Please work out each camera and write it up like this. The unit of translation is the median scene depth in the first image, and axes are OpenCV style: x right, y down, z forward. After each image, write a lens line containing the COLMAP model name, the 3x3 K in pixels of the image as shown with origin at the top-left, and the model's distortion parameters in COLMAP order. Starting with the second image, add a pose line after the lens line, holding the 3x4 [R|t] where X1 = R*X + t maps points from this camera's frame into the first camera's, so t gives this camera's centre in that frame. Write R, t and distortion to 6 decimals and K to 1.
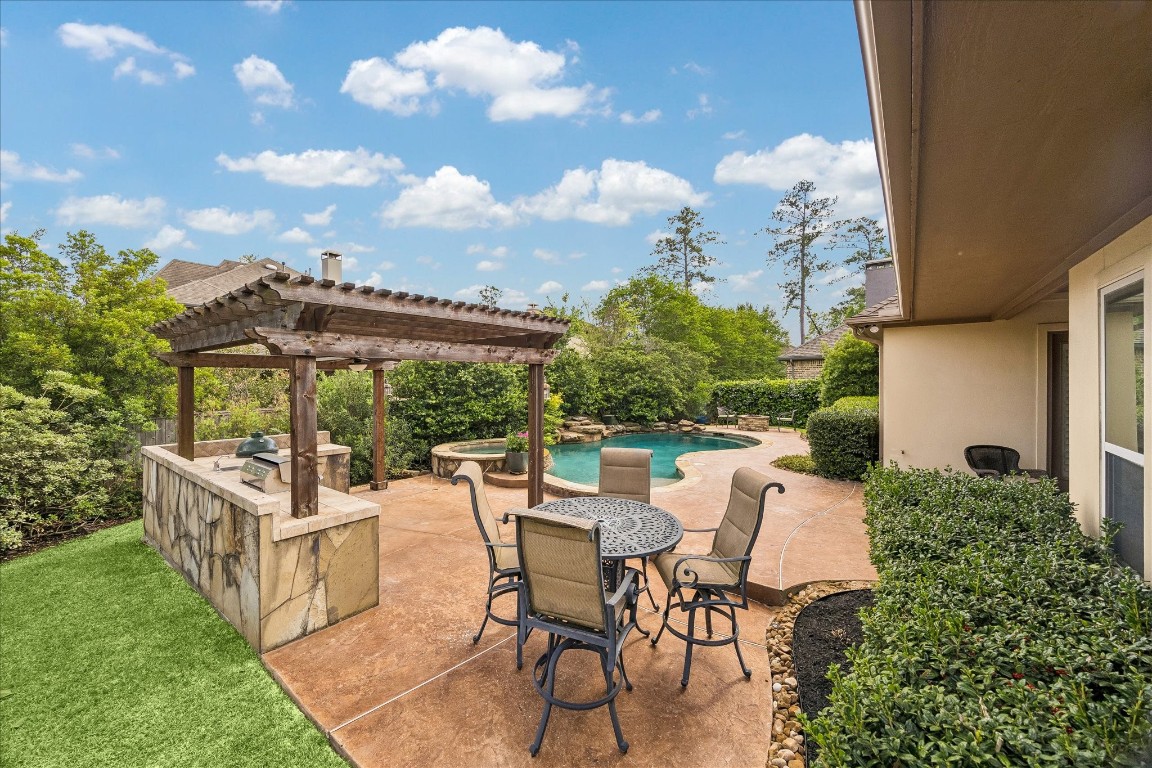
lens RADIAL K [[444.2, 0, 561.4], [0, 444.2, 386.2], [0, 0, 1]] dist [-0.001821, -0.001185]
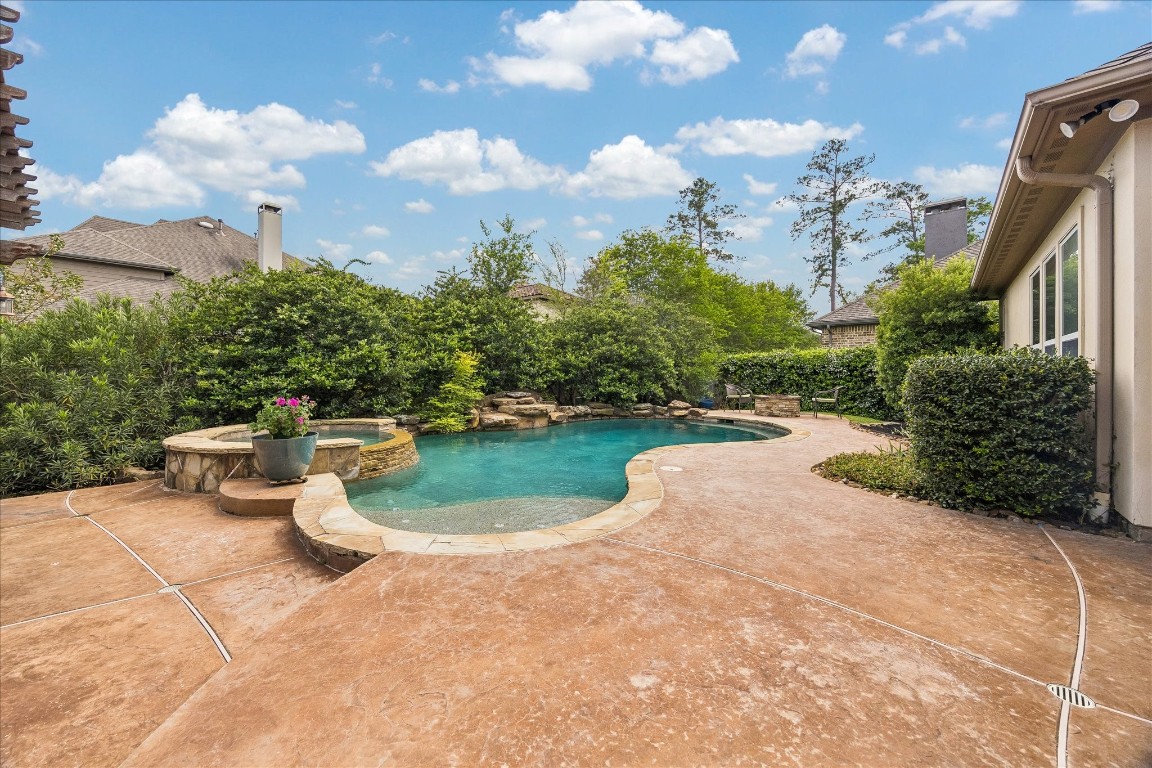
lens RADIAL K [[444.2, 0, 559.0], [0, 444.2, 372.0], [0, 0, 1]] dist [-0.001821, -0.001185]
pose [[0.998926, 0.007751, -0.045671, 0.119489], [-0.008556, 0.999811, -0.017459, 0.043646], [0.045527, 0.017831, 0.998804, 0.282353]]
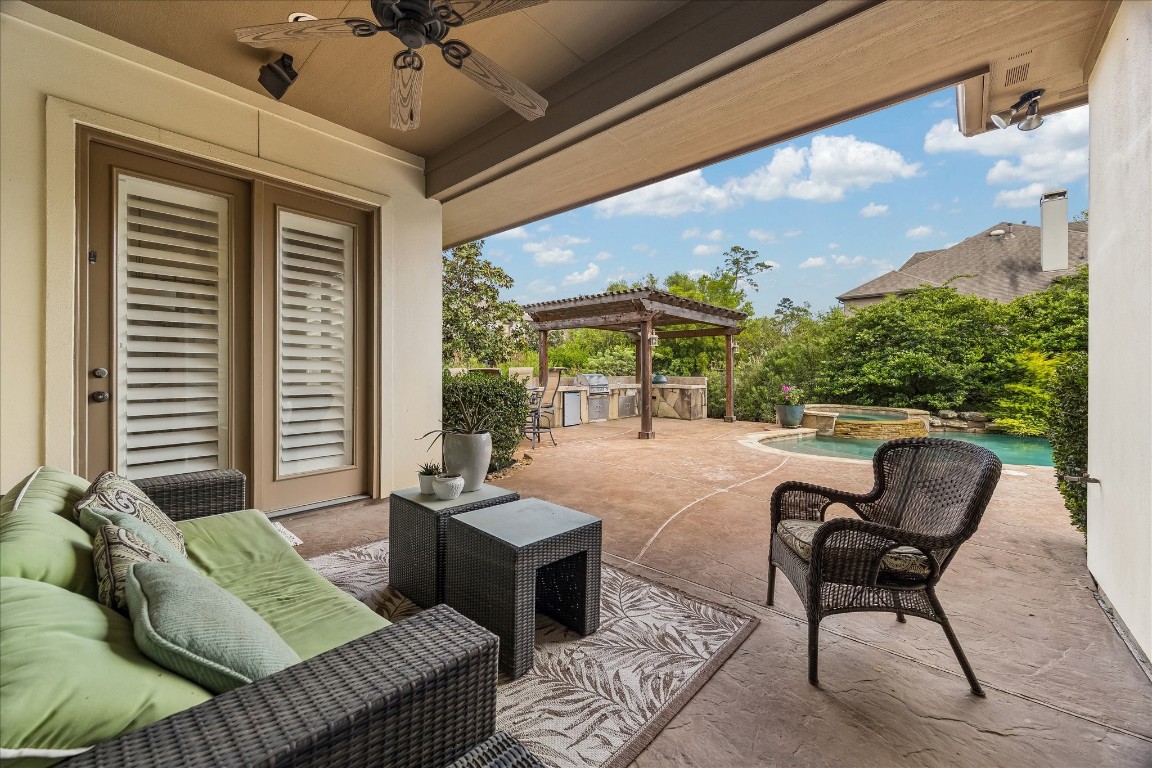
lens RADIAL K [[444.2, 0, 568.4], [0, 444.2, 377.6], [0, 0, 1]] dist [-0.001821, -0.001185]
pose [[-0.062087, 0.015602, -0.997949, 0.503403], [-0.015093, 0.999749, 0.016569, 0.040078], [0.997957, 0.016091, -0.061836, 0.302130]]
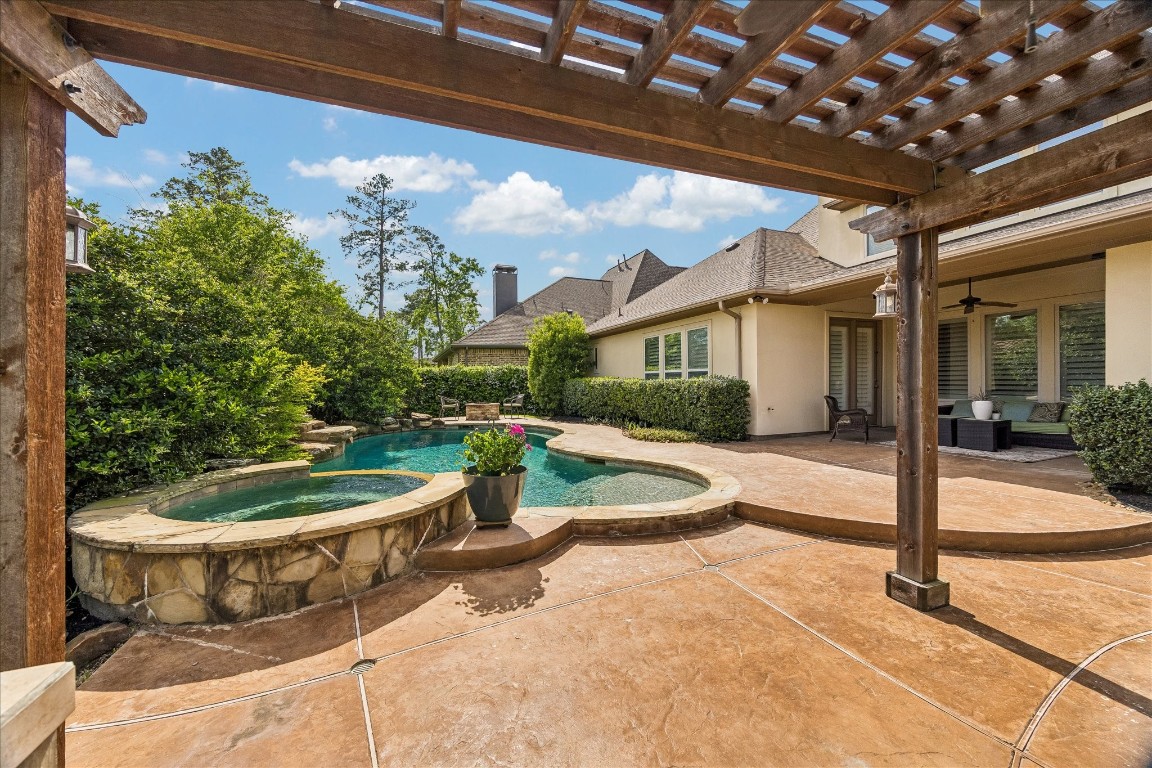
lens RADIAL K [[444.2, 0, 577.2], [0, 444.2, 383.9], [0, 0, 1]] dist [-0.001821, -0.001185]
pose [[0.502137, -0.001905, 0.864786, -0.226925], [0.017869, 0.999807, -0.008173, 0.037704], [-0.864603, 0.019557, 0.502074, 0.388336]]
